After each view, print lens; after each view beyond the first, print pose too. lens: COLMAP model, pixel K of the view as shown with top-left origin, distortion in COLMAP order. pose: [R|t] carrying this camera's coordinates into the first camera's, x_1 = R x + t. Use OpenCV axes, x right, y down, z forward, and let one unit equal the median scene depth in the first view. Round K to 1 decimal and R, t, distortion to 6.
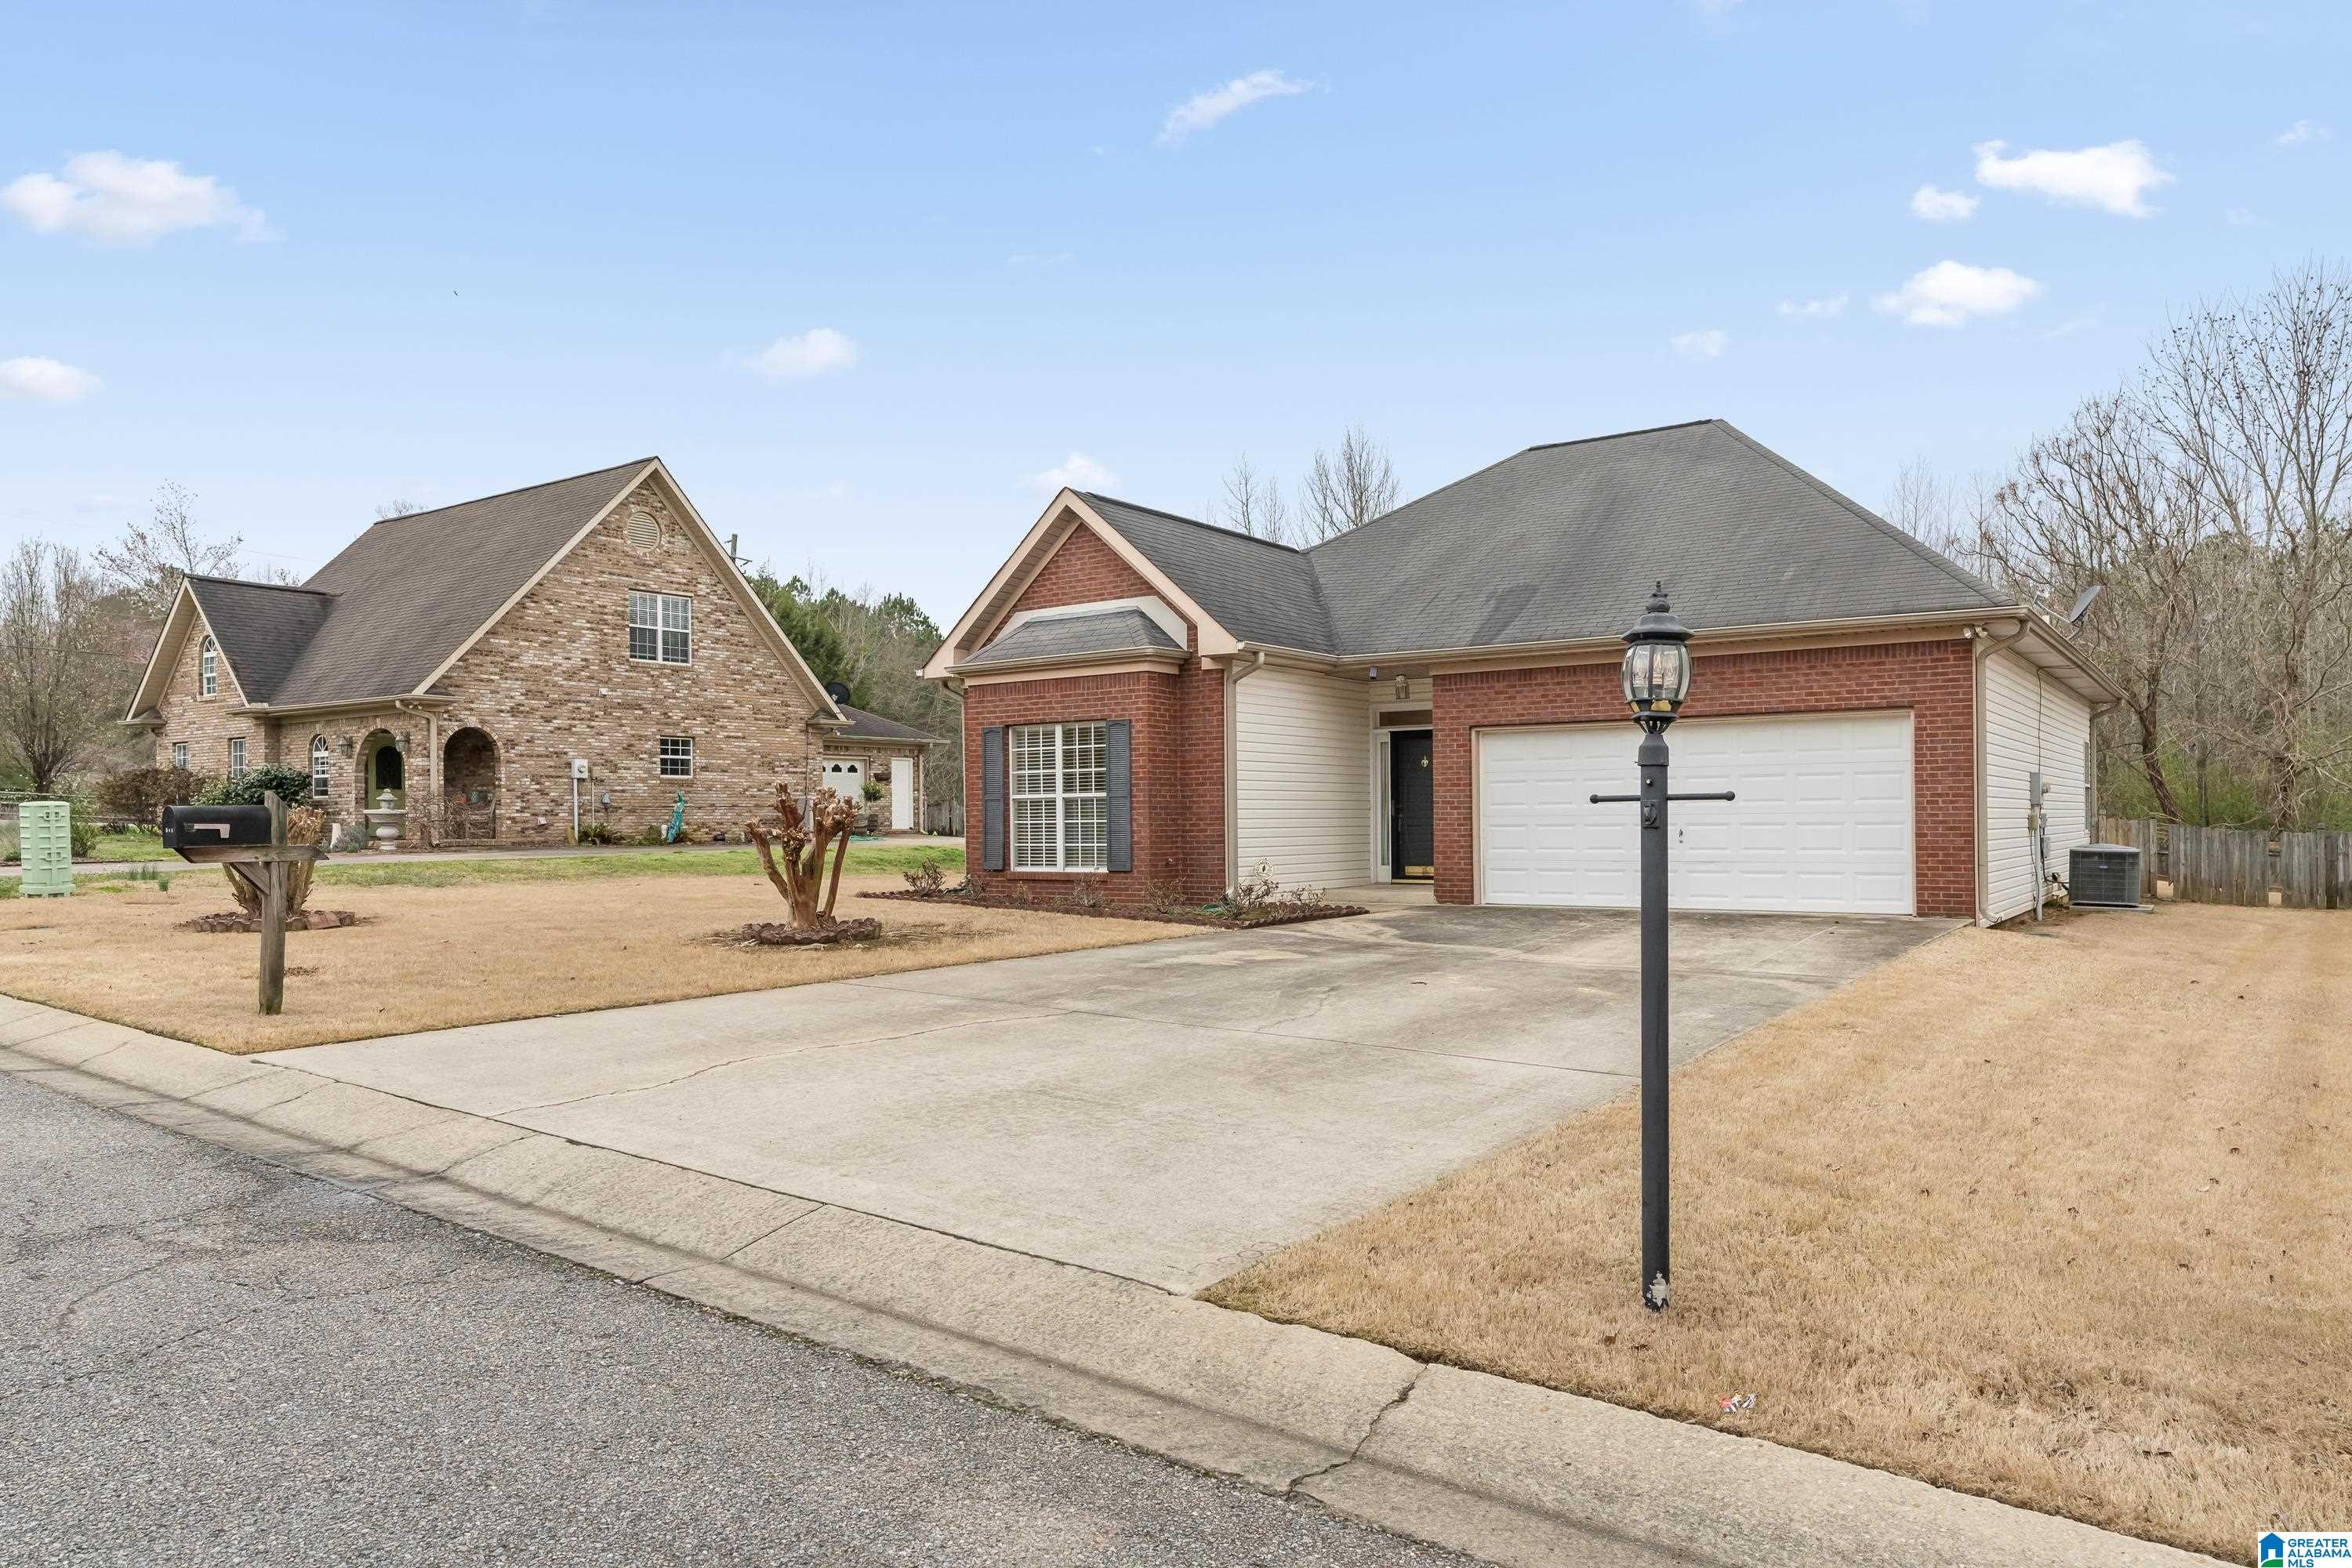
lens RADIAL K [[1463.9, 0, 1172.8], [0, 1463.9, 784.4], [0, 0, 1]] dist [0.004917, 0.000244]
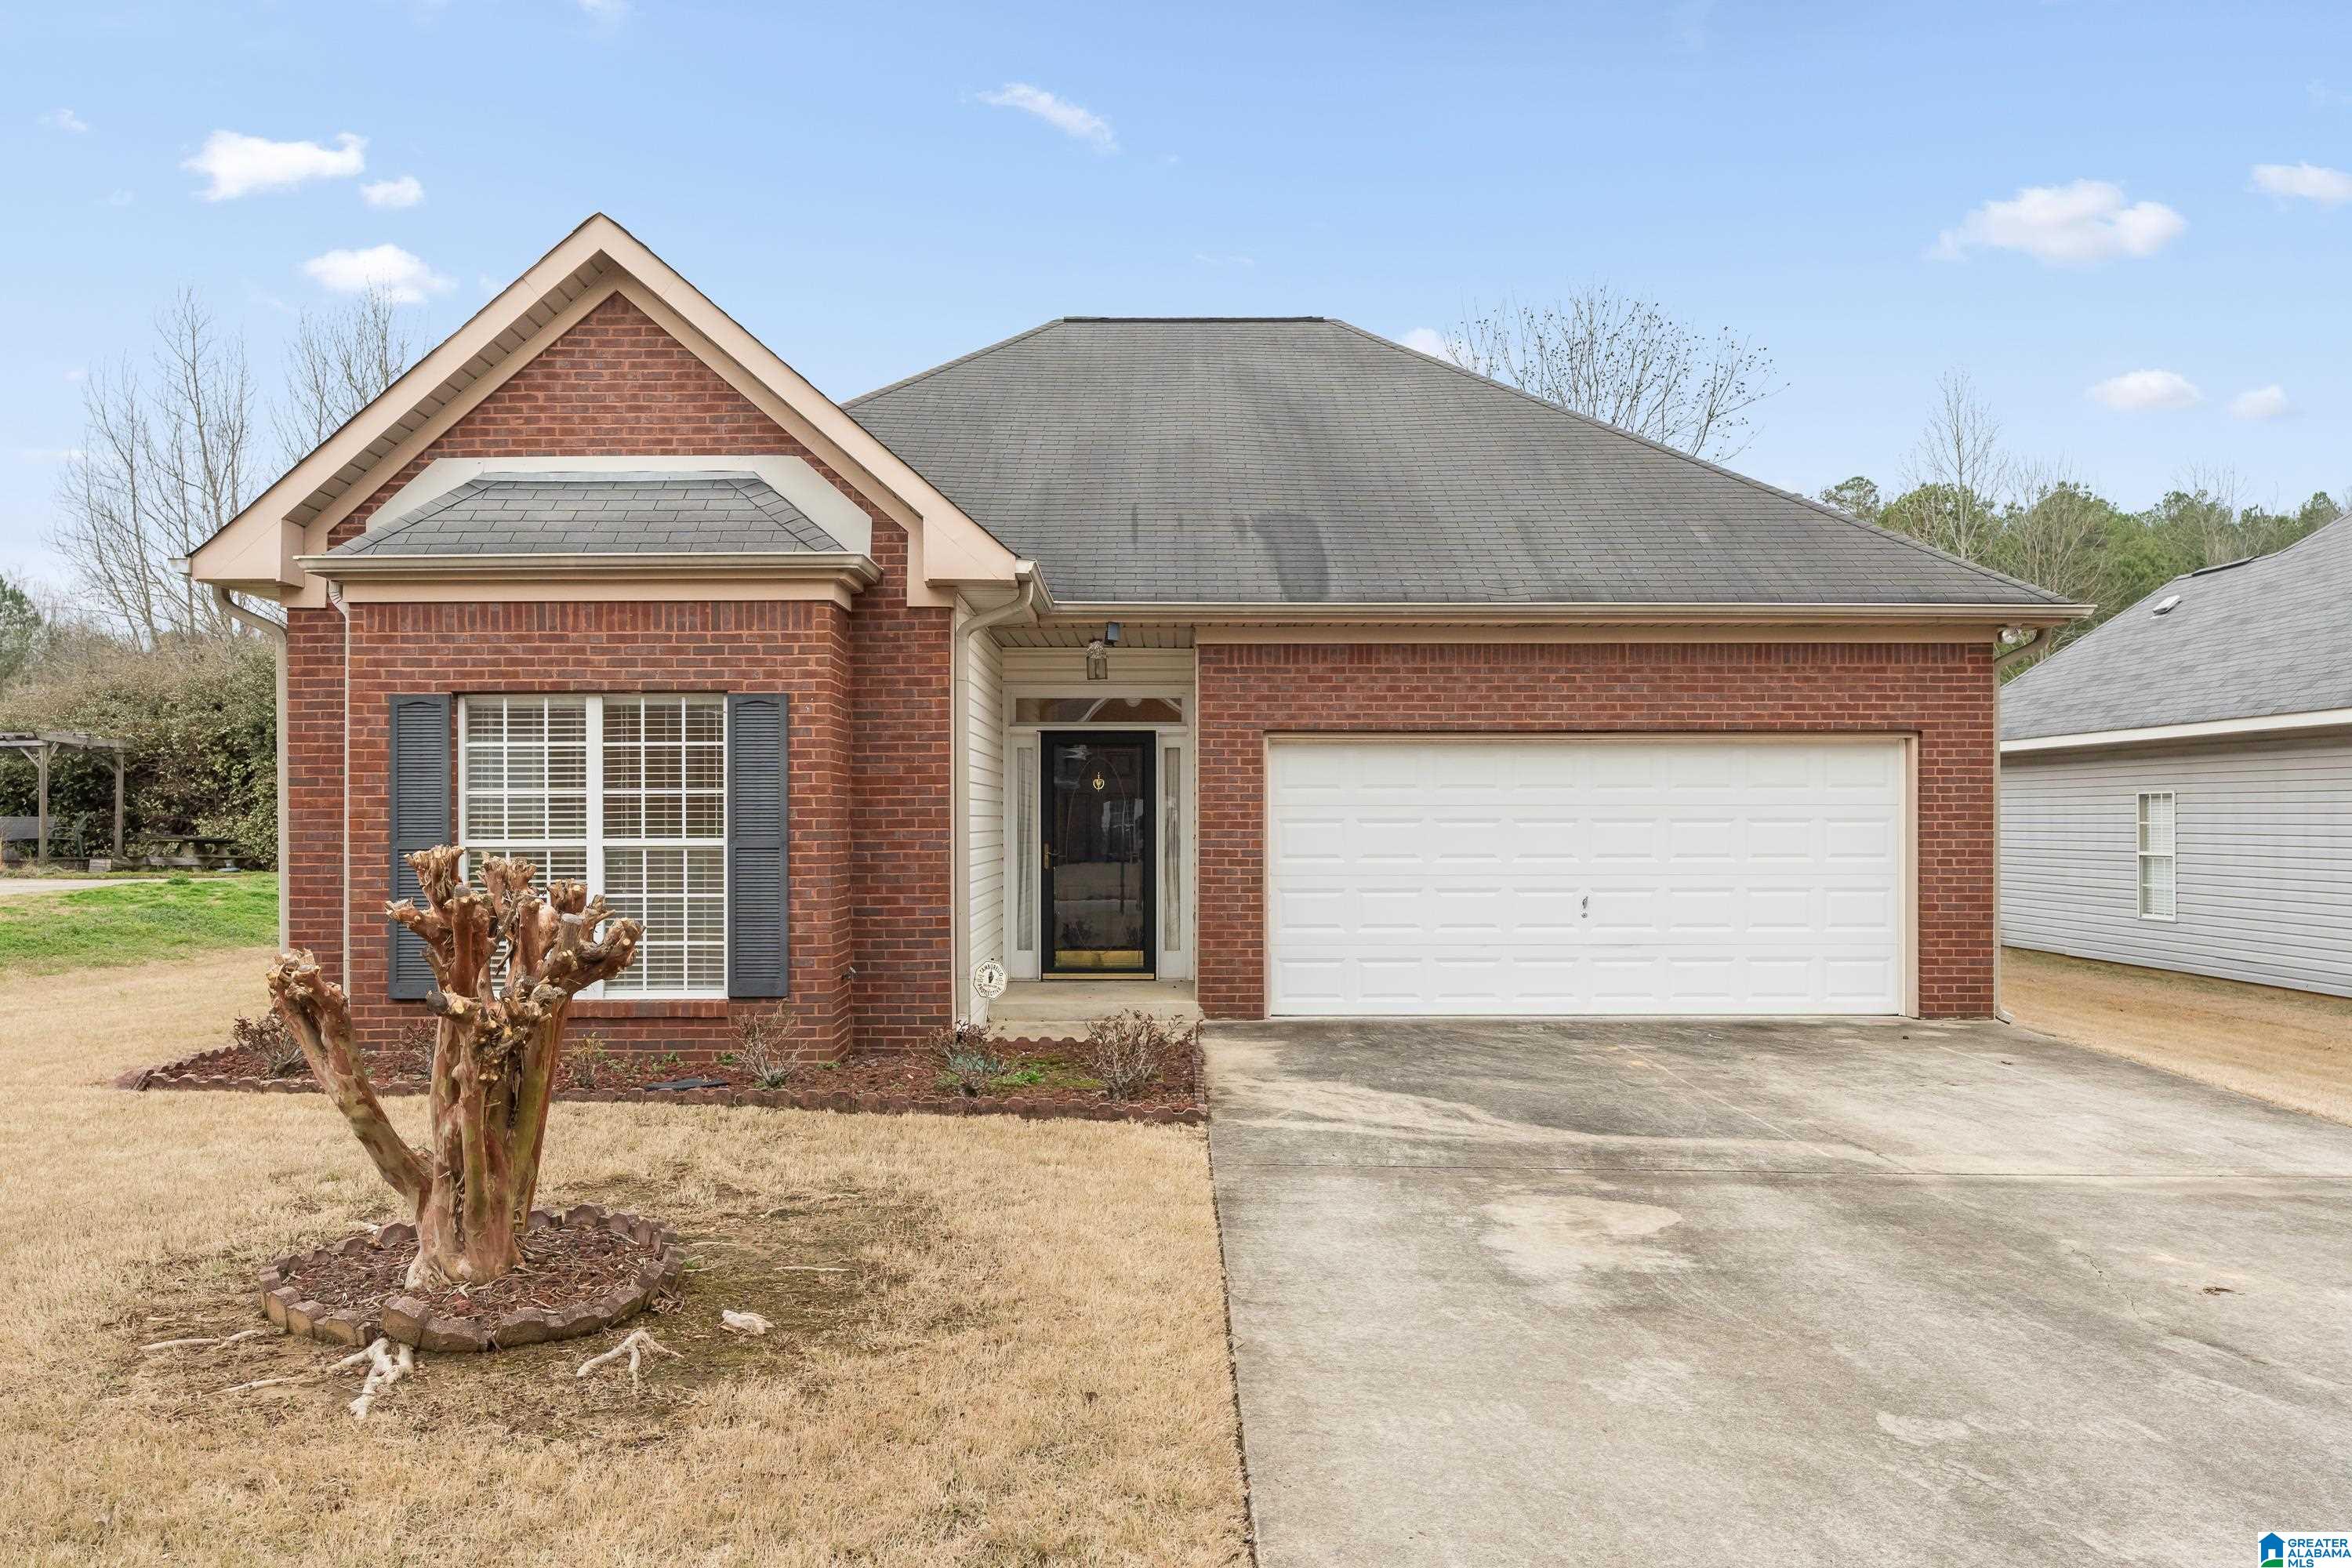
lens RADIAL K [[1774.7, 0, 1179.7], [0, 1774.7, 800.5], [0, 0, 1]] dist [-0.007028, -0.001128]
pose [[0.822134, 0.014007, 0.569122, -0.253206], [-0.019463, 0.999804, 0.003509, -0.012158], [-0.568962, -0.013962, 0.822246, 0.405028]]
